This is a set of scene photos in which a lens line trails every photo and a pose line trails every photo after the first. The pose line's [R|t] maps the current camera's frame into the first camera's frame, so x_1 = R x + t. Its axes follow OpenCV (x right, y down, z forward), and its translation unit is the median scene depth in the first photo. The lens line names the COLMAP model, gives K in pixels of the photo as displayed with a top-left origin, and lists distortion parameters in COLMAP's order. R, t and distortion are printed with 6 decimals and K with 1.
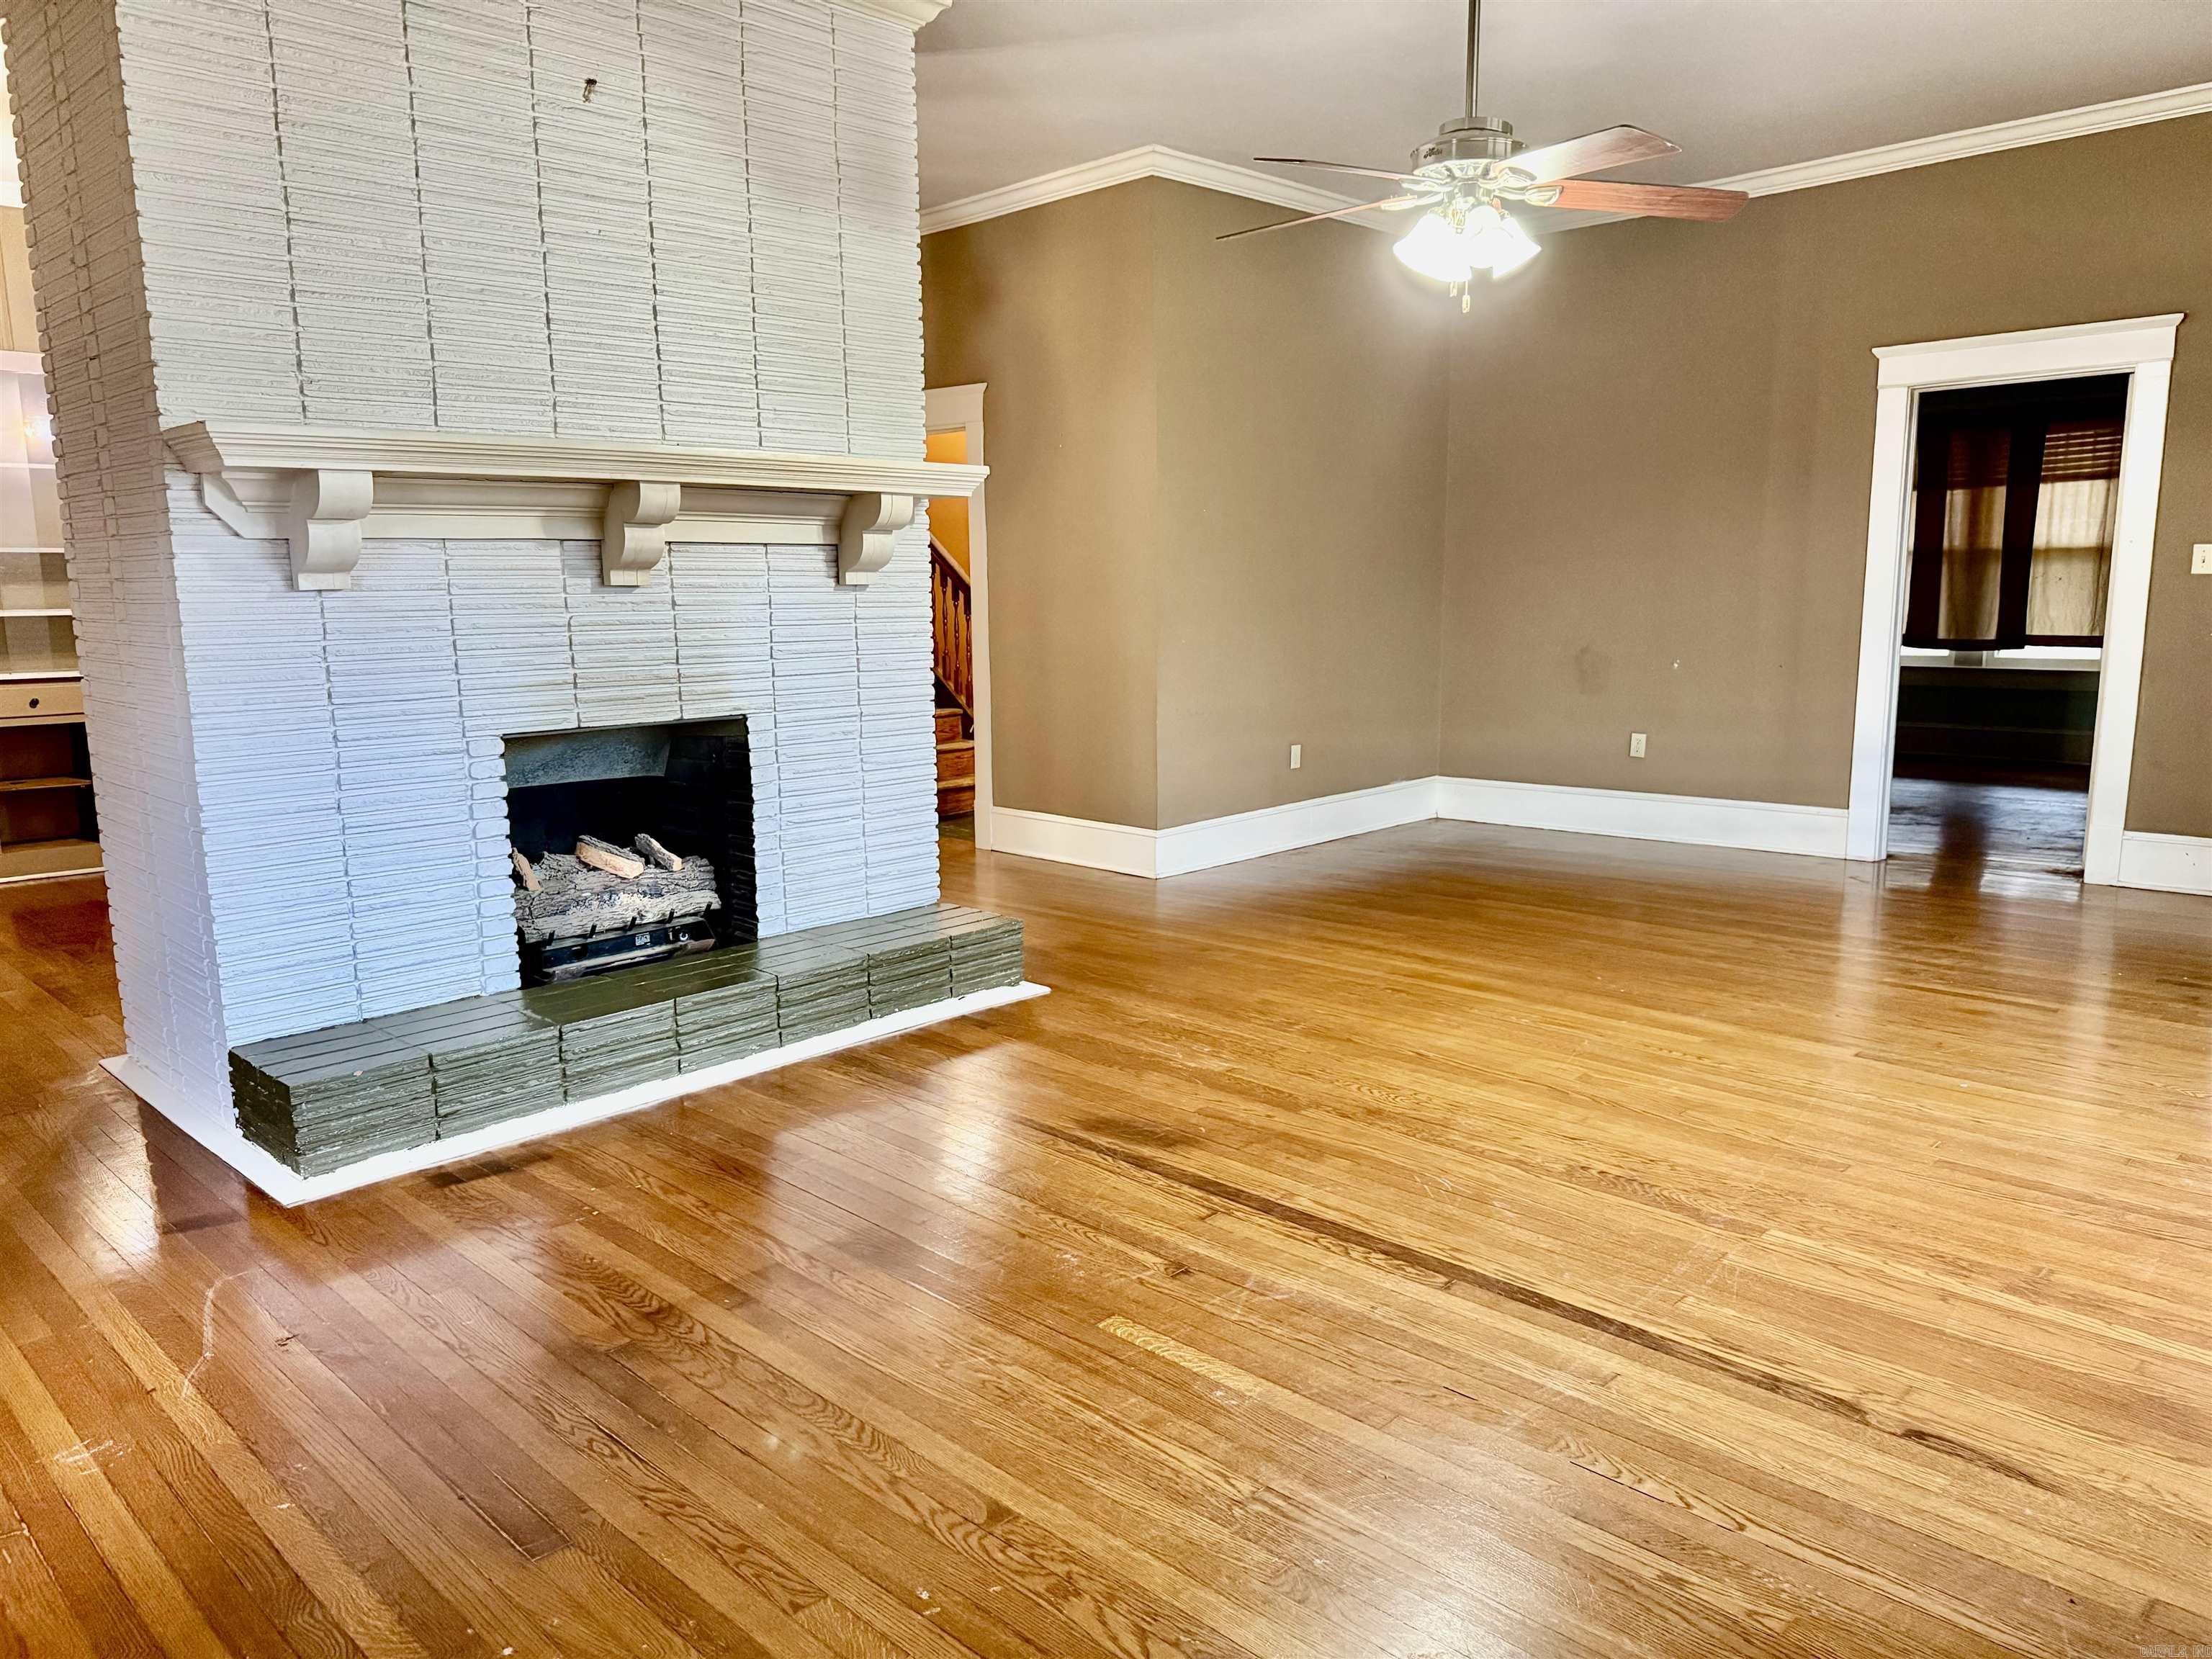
lens RADIAL K [[1544.6, 0, 1109.1], [0, 1544.6, 859.2], [0, 0, 1]] dist [0.127612, -0.216341]
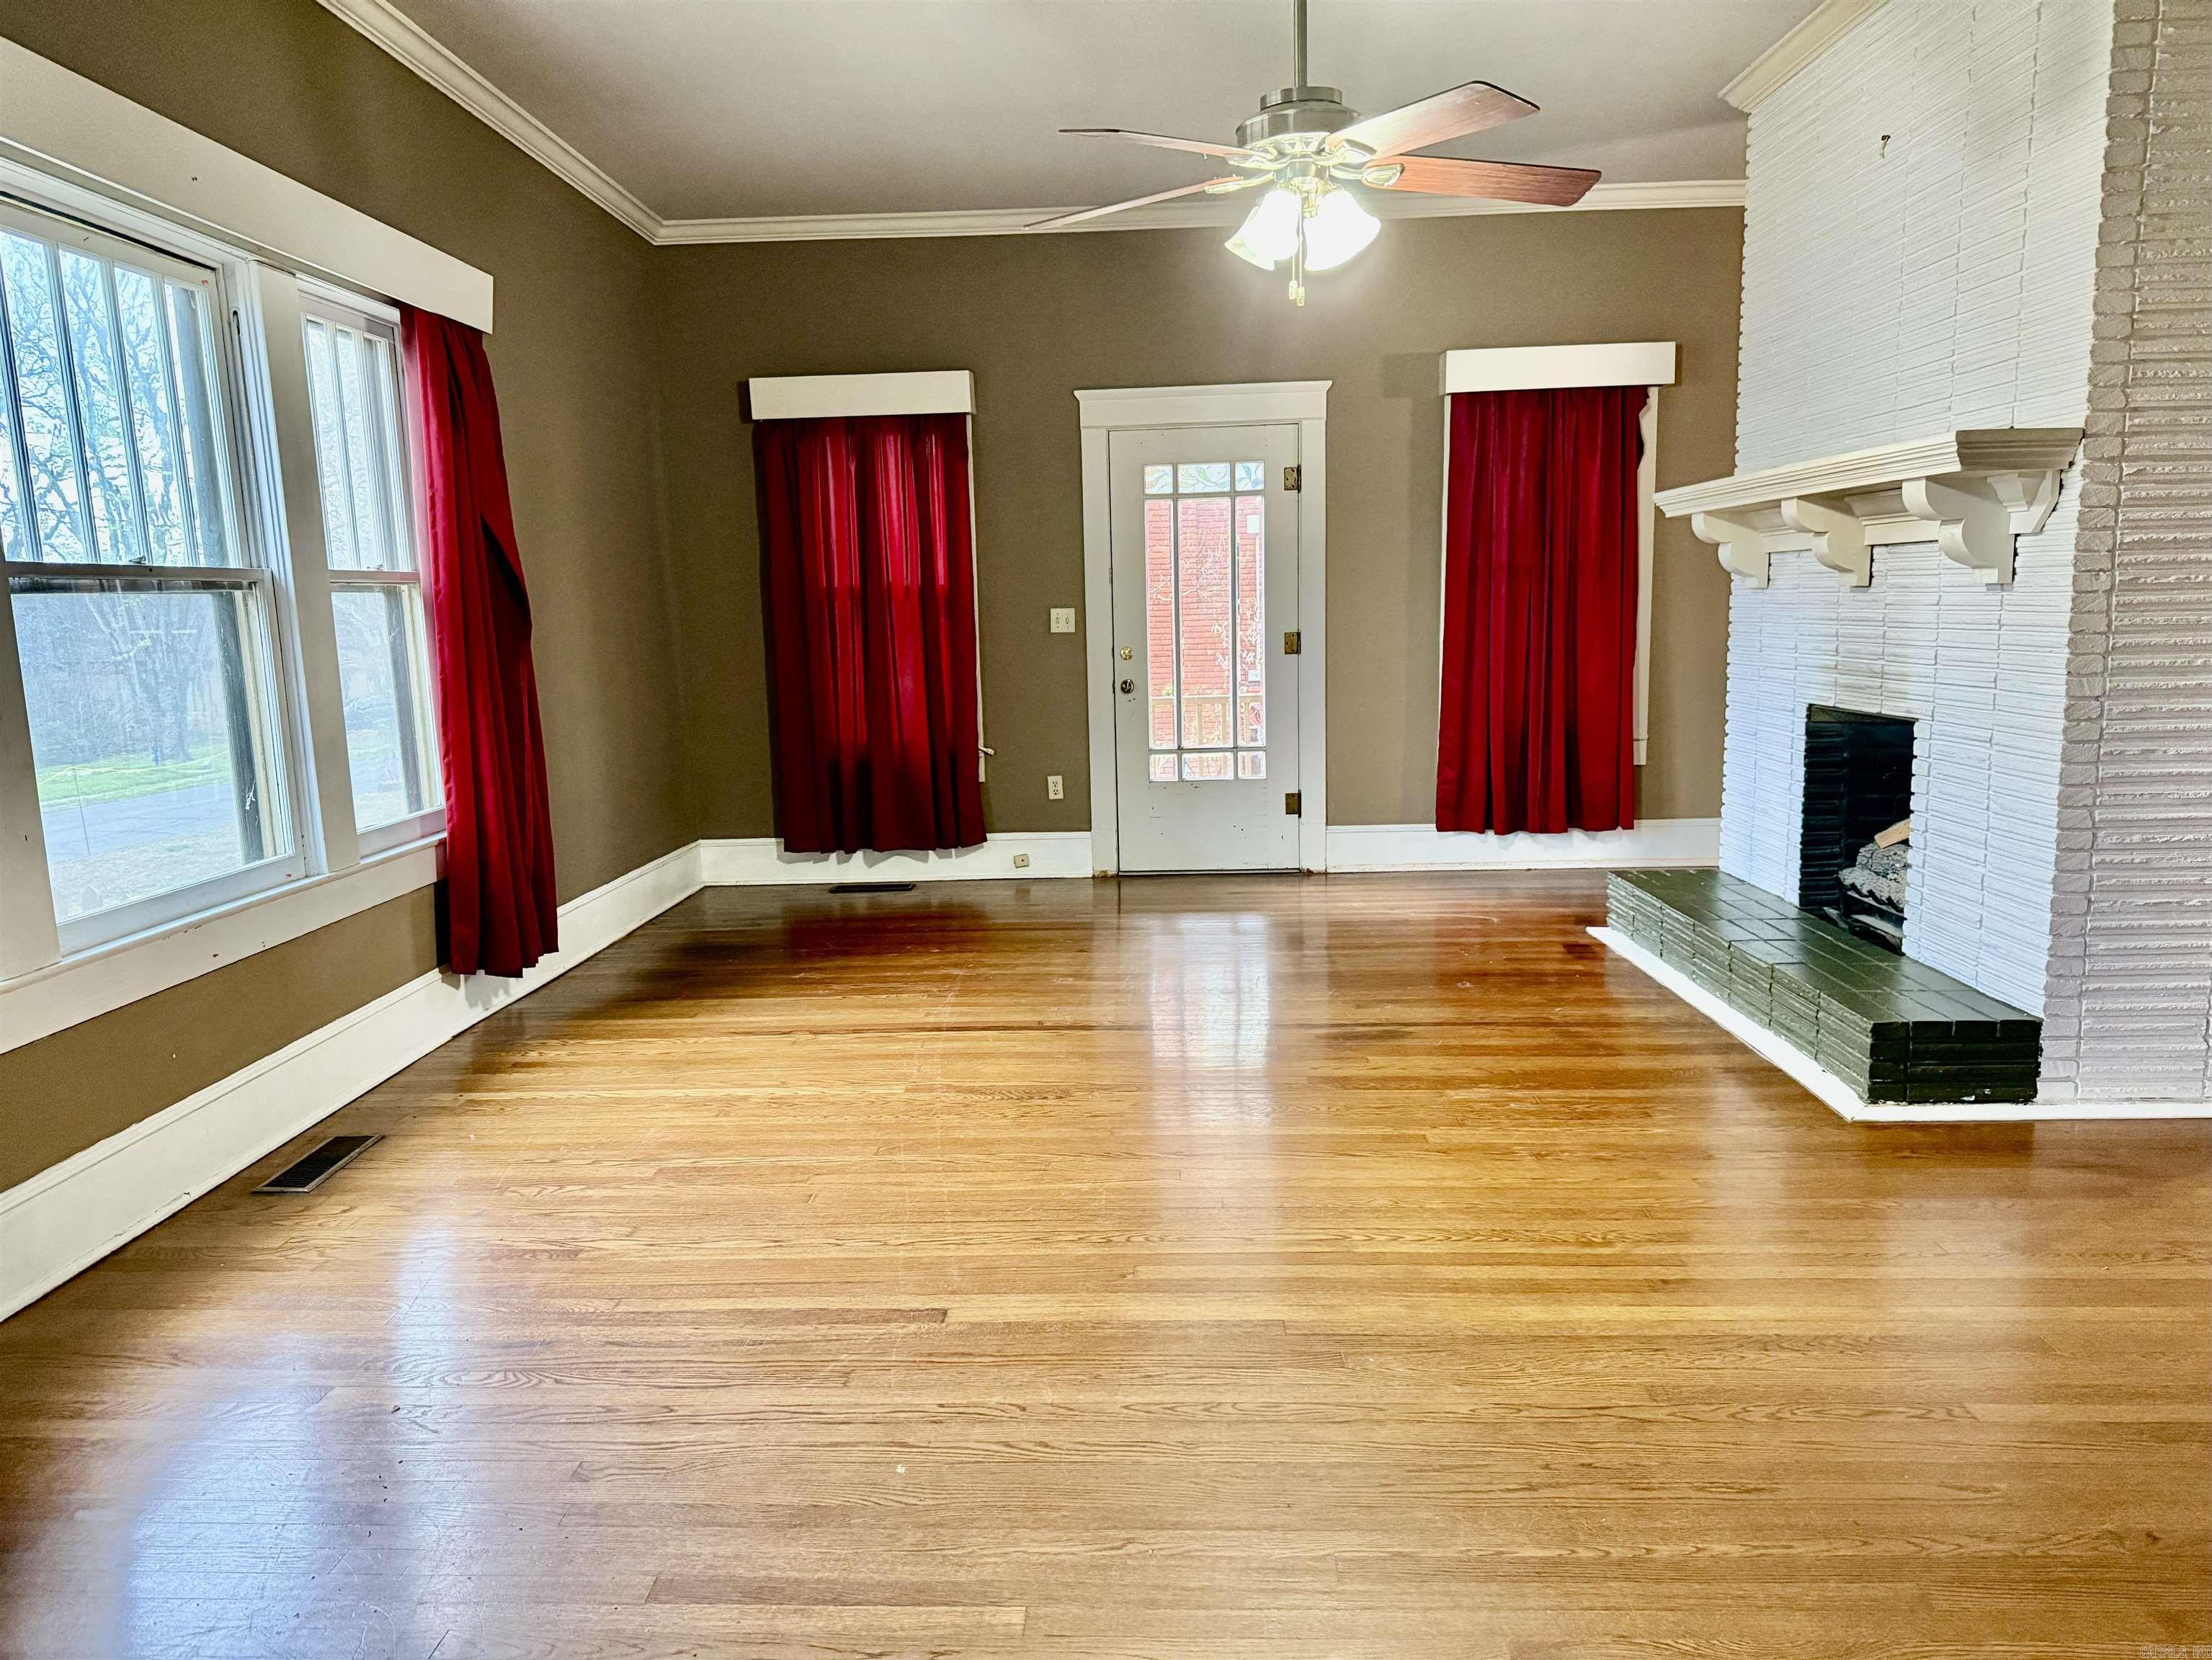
lens RADIAL K [[1544.6, 0, 1109.1], [0, 1544.6, 859.7], [0, 0, 1]] dist [0.127612, -0.216341]
pose [[-0.738081, 0.137035, -0.660649, 0.845364], [-0.090070, 0.950382, 0.297760, -0.273510], [0.668673, 0.279276, -0.689117, 1.462058]]
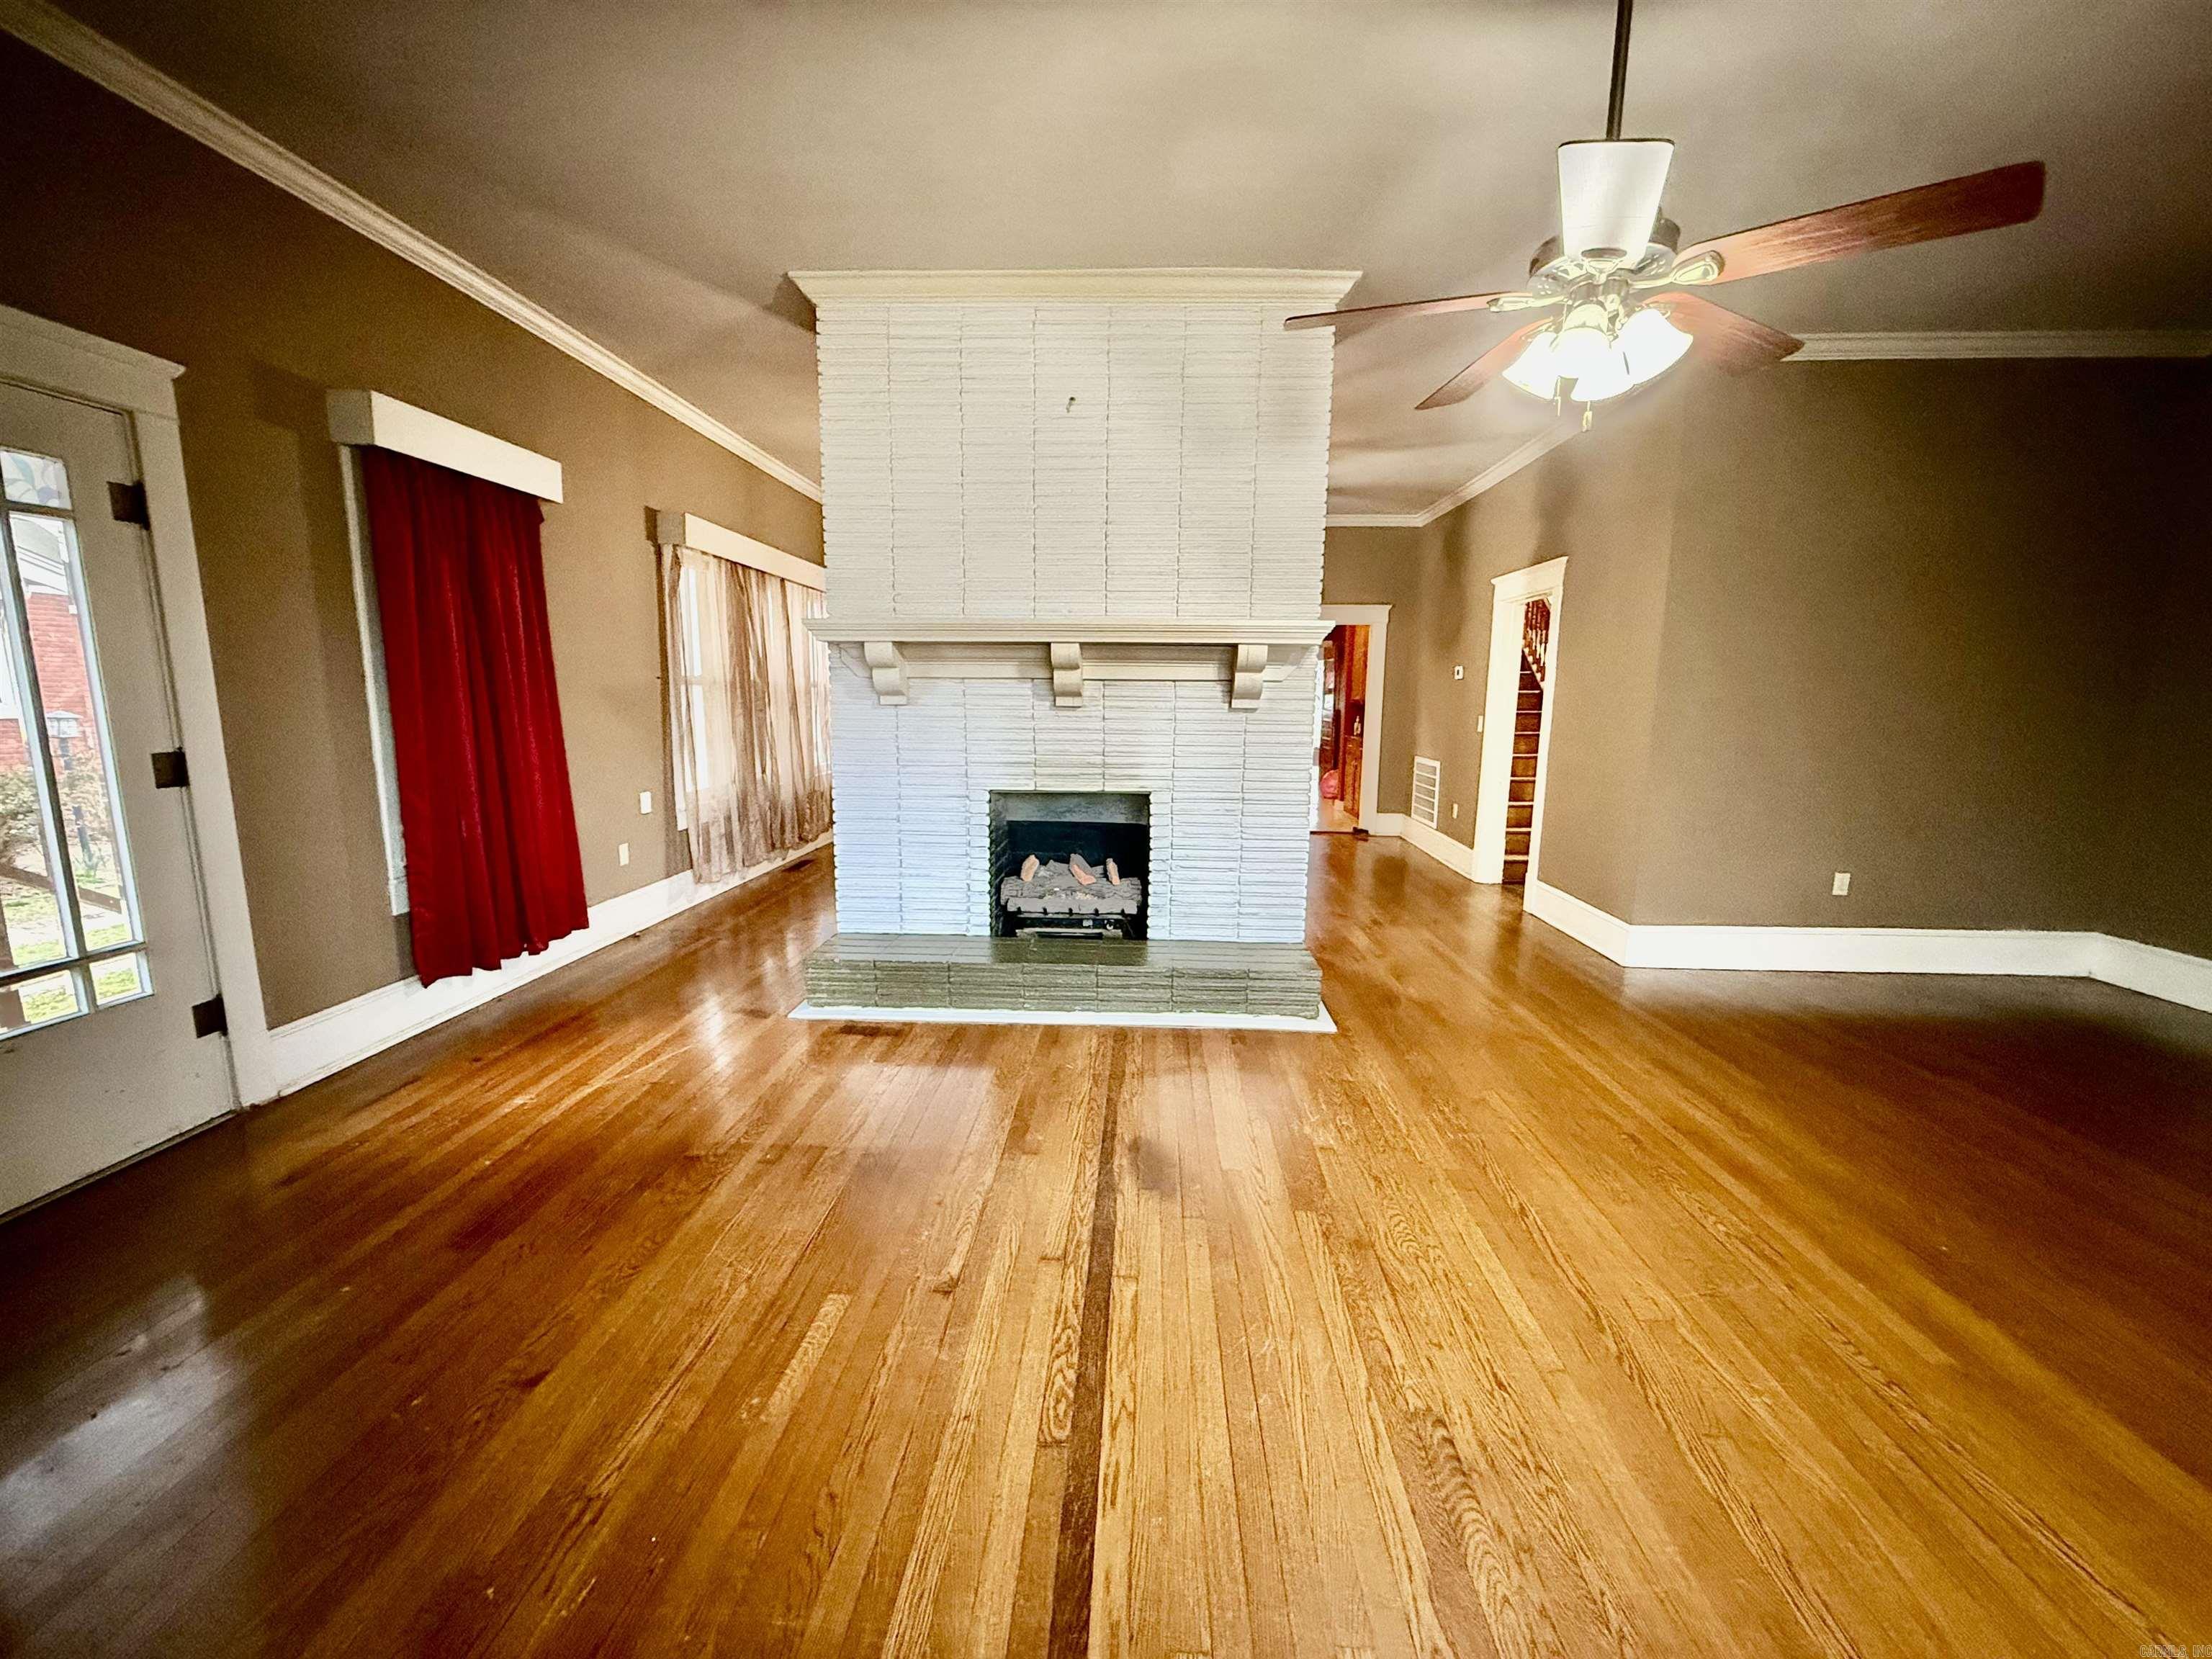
lens RADIAL K [[873.8, 0, 1098.6], [0, 873.8, 835.0], [0, 0, 1]] dist [-0.004012, -0.000461]
pose [[0.654849, 0.136551, -0.743322, 0.397353], [-0.152834, 0.987148, 0.046699, -0.089005], [0.740145, 0.083024, 0.667302, 0.426565]]
